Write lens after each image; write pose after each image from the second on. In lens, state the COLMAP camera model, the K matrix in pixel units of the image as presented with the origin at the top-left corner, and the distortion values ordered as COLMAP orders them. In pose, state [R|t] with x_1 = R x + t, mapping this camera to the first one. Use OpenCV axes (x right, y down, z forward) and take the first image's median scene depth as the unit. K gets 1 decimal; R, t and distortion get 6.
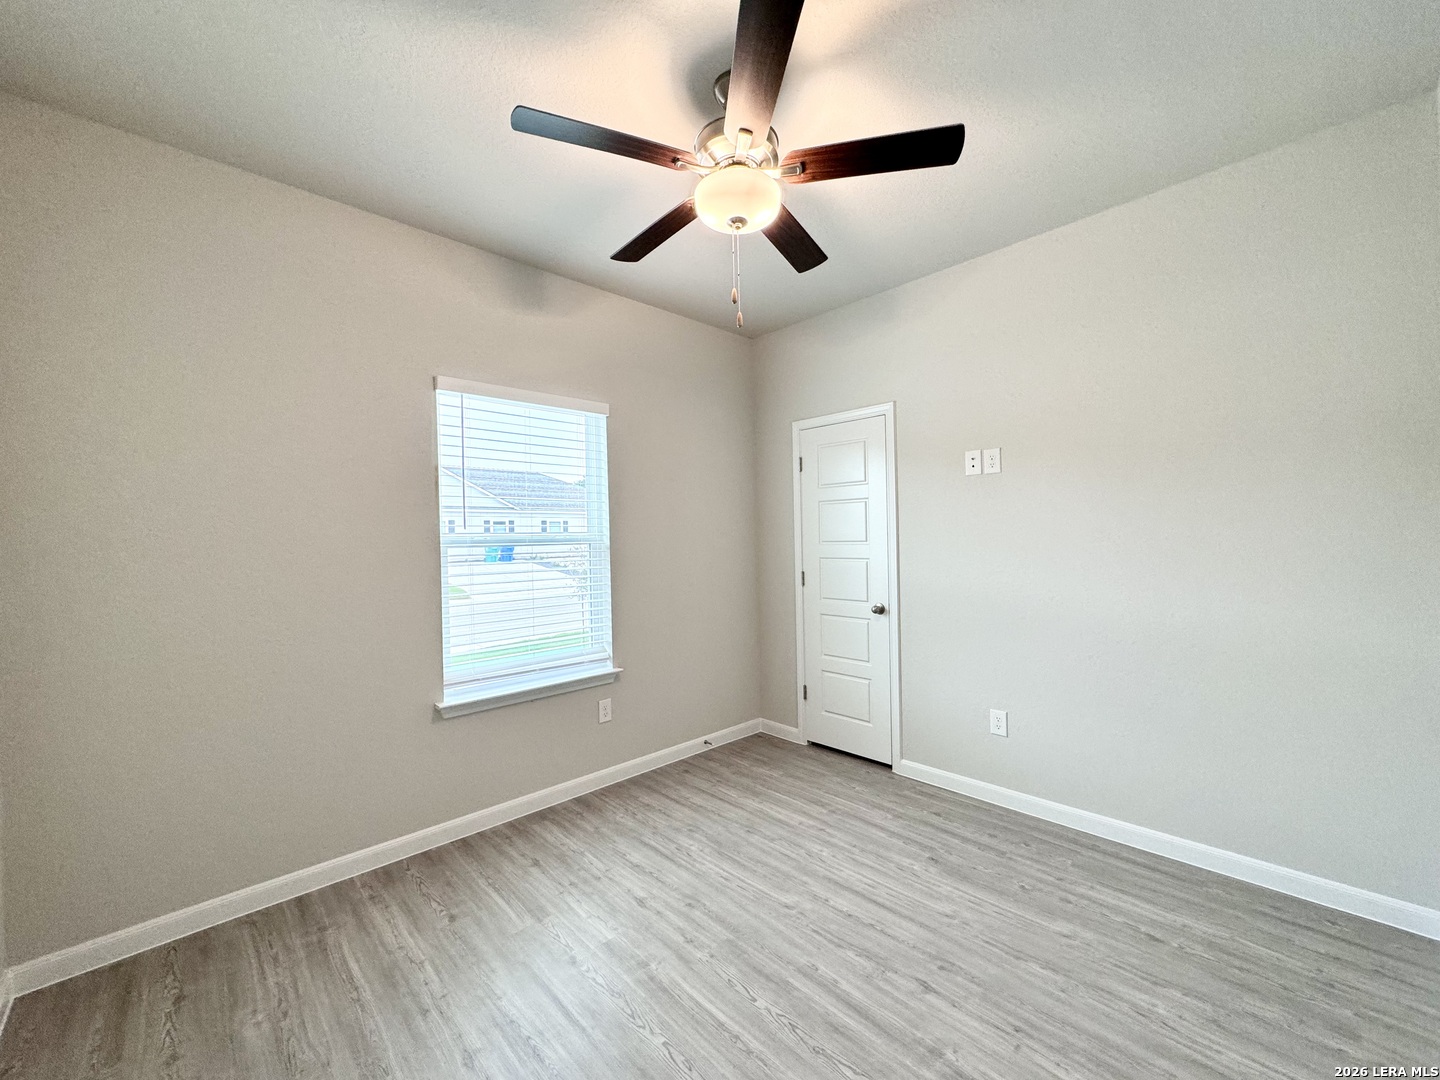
lens RADIAL K [[553.6, 0, 720.0], [0, 553.6, 540.0], [0, 0, 1]] dist [-0.000018, 0.000044]
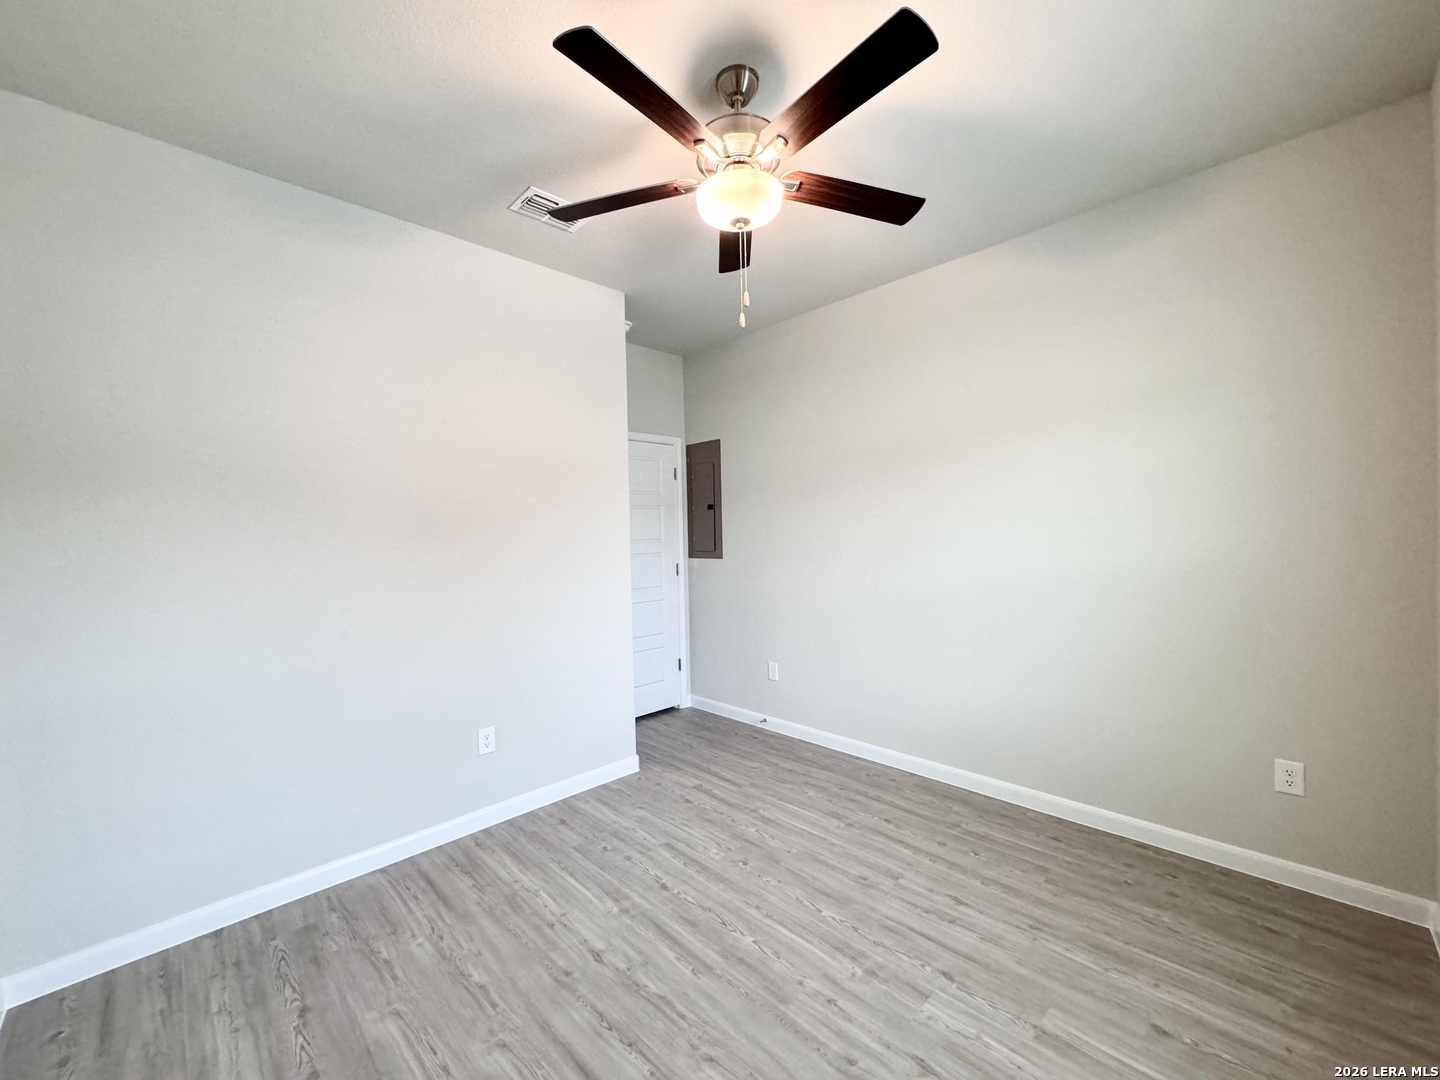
lens RADIAL K [[574.1, 0, 721.3], [0, 574.1, 541.4], [0, 0, 1]] dist [-0.001246, -0.000612]
pose [[-0.998757, 0.044856, -0.021730, 0.110779], [0.044387, 0.998781, 0.021594, -0.022225], [0.022672, 0.020603, -0.999531, 2.015488]]
